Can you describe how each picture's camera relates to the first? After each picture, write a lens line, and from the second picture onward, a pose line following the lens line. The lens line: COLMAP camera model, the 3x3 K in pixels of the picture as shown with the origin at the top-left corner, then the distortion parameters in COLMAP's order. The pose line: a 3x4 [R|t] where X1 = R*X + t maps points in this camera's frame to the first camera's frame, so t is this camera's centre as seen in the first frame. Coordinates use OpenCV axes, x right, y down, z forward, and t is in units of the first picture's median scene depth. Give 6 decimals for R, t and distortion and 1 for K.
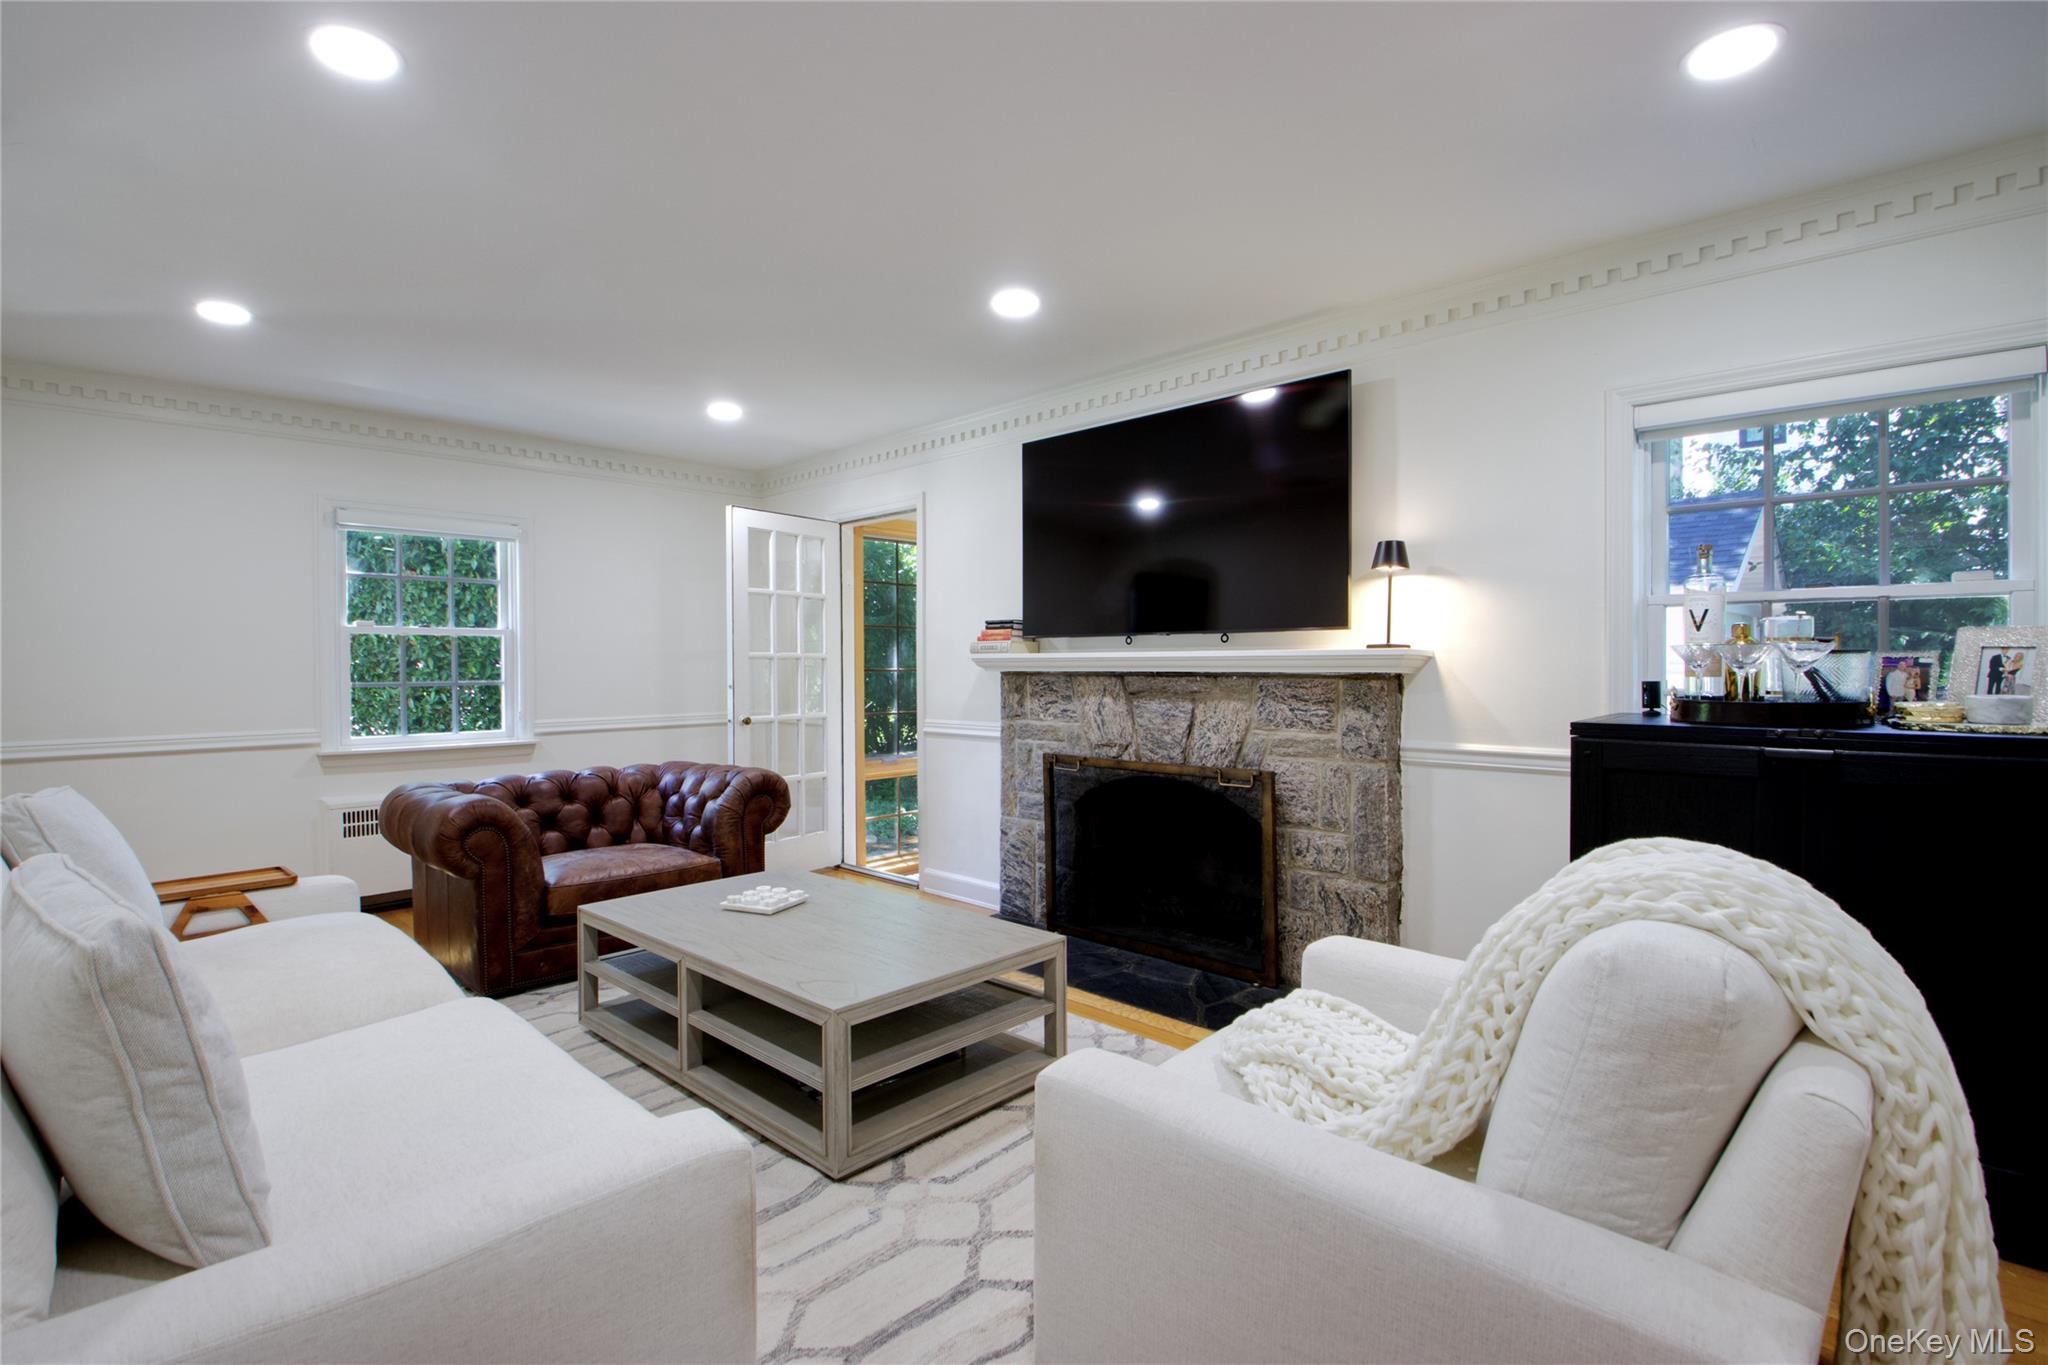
lens RADIAL K [[940.8, 0, 1020.1], [0, 940.8, 683.1], [0, 0, 1]] dist [0.003275, 0.000338]
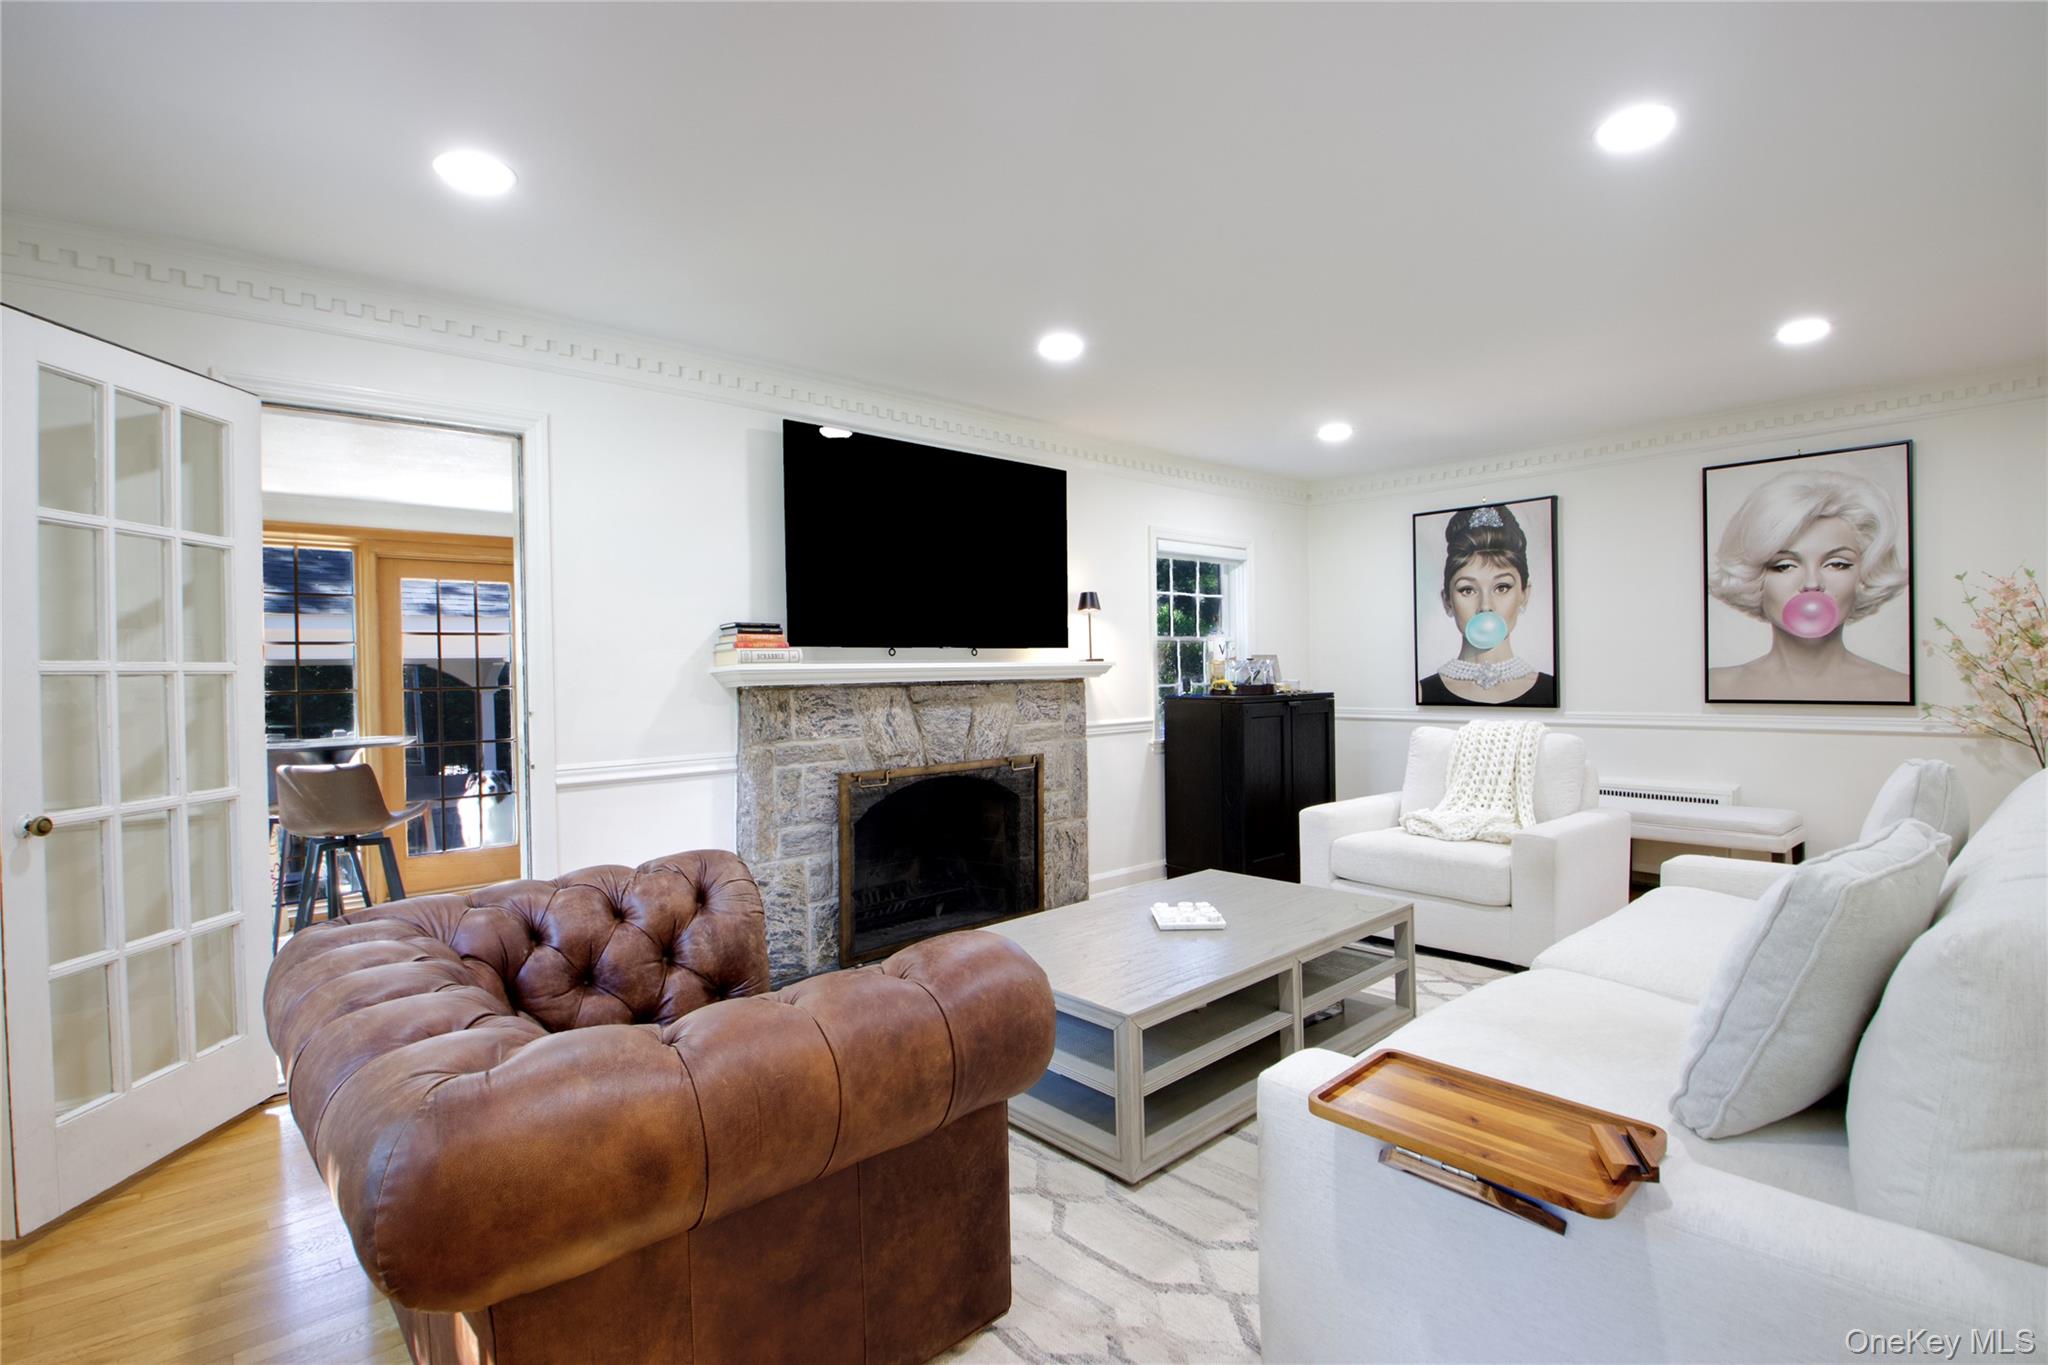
lens RADIAL K [[940.8, 0, 1021.0], [0, 940.8, 673.6], [0, 0, 1]] dist [0.003275, 0.000338]
pose [[0.065033, -0.004834, 0.997871, -0.915995], [0.032623, 0.999464, 0.002716, -0.020074], [-0.997350, 0.032376, 0.065156, 0.807776]]
